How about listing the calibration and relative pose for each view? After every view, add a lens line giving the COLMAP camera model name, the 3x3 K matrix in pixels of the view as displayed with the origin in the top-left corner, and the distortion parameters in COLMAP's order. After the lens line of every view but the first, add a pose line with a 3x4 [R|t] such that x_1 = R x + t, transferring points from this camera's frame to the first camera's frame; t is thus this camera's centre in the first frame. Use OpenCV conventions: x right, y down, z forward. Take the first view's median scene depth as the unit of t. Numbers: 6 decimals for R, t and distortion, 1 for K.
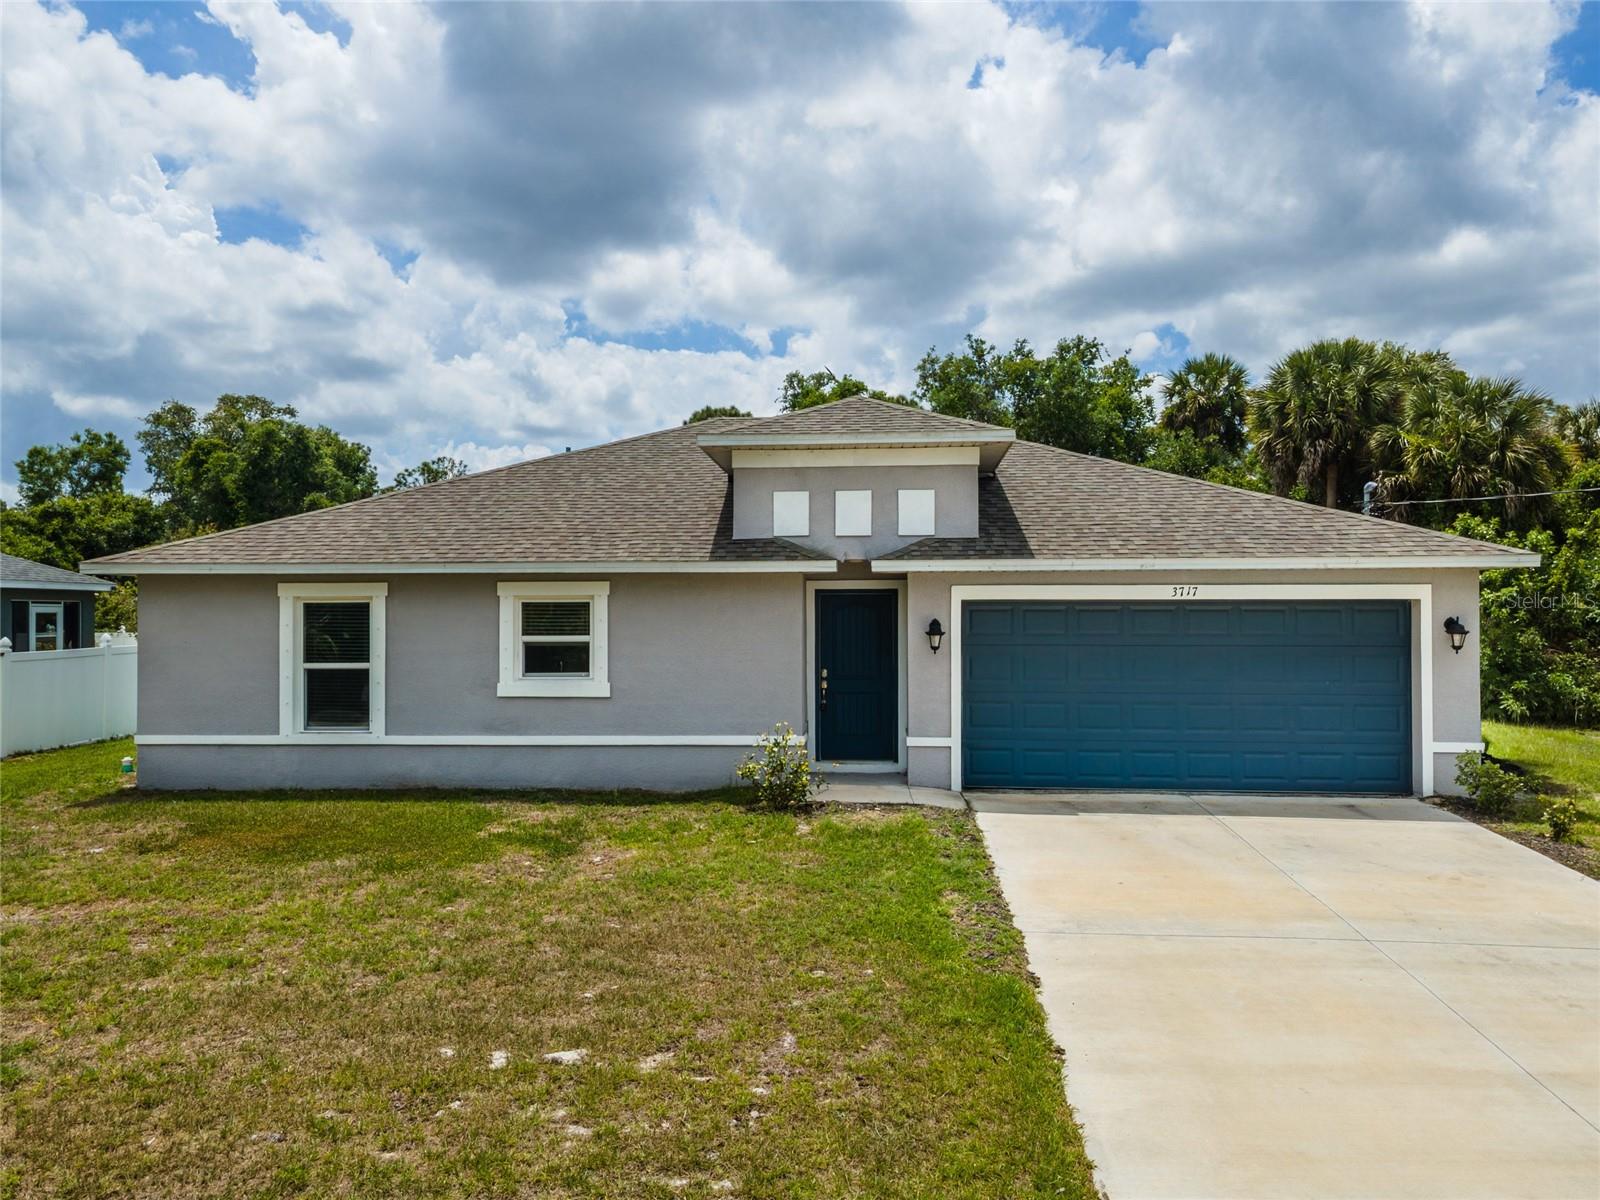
lens RADIAL K [[1119.2, 0, 794.8], [0, 1119.2, 608.2], [0, 0, 1]] dist [0.045614, -0.000825]
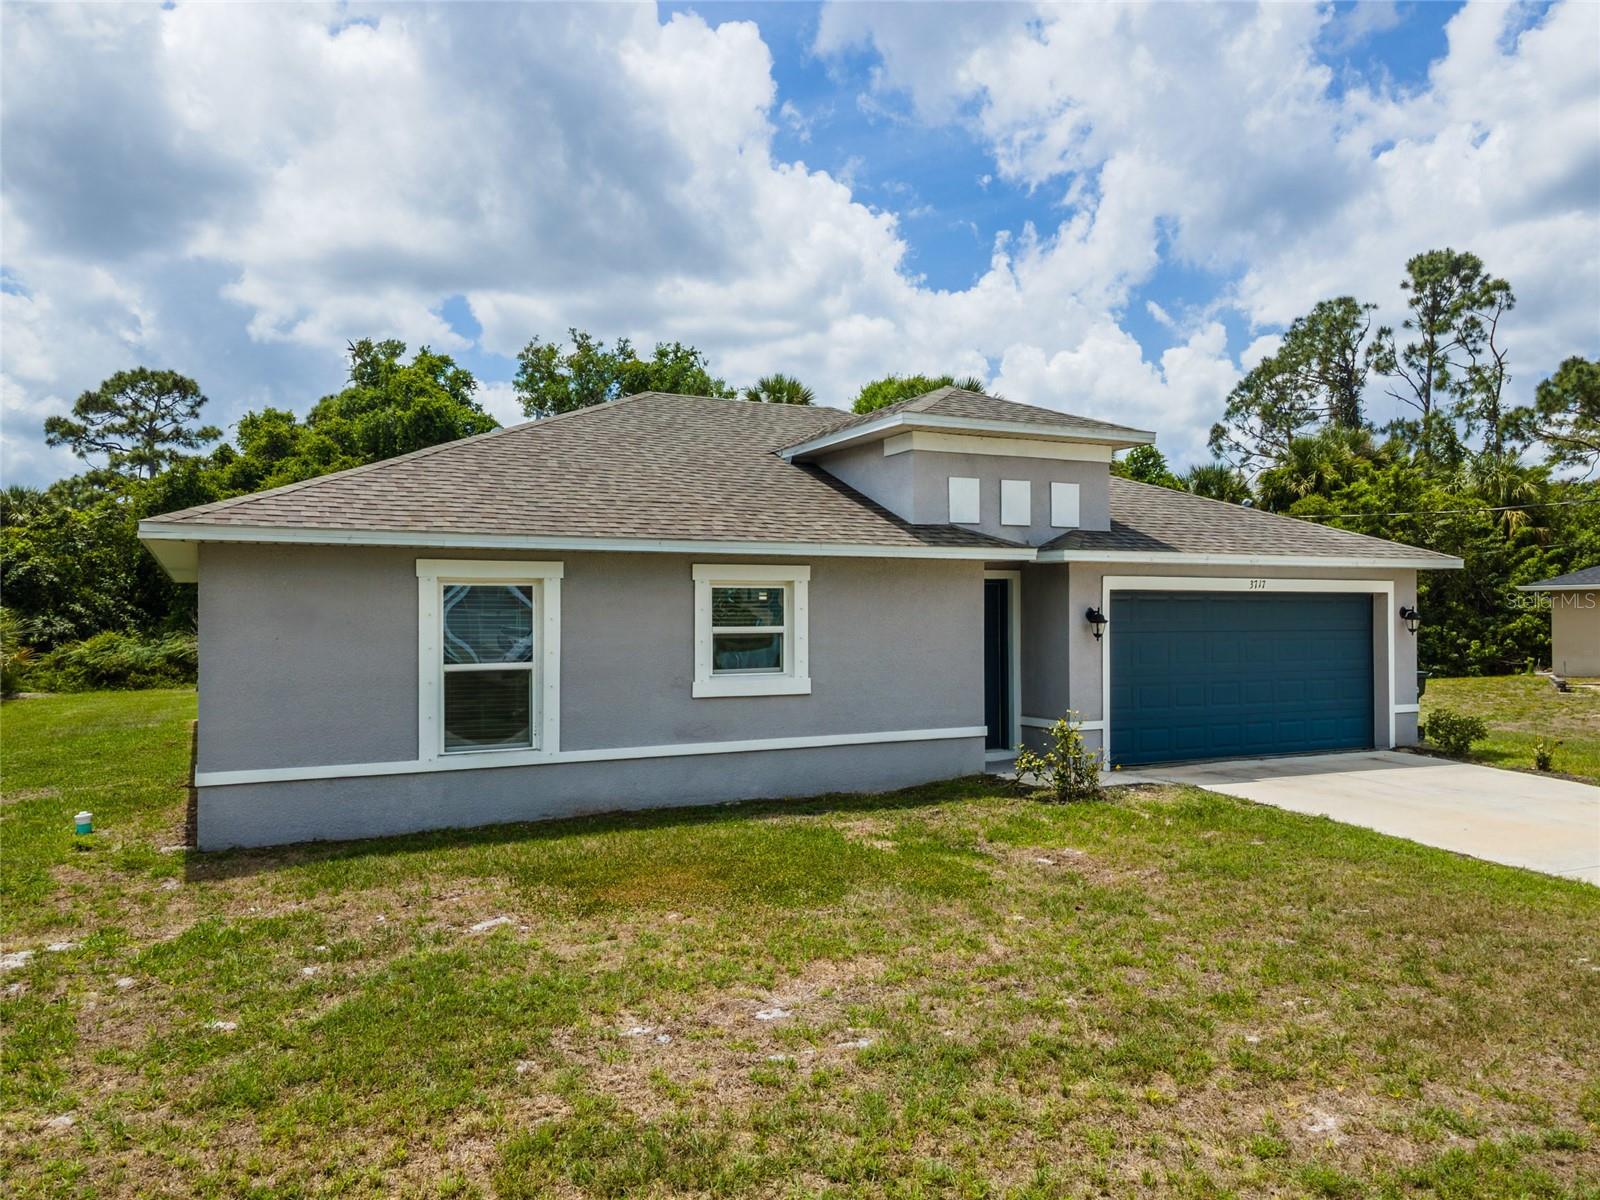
lens RADIAL K [[1119.2, 0, 797.2], [0, 1119.2, 600.2], [0, 0, 1]] dist [0.045614, -0.000825]
pose [[0.869270, 0.005359, 0.494308, -0.616673], [-0.000162, 0.999944, -0.010555, 0.013657], [-0.494337, 0.009095, 0.869223, 0.222115]]
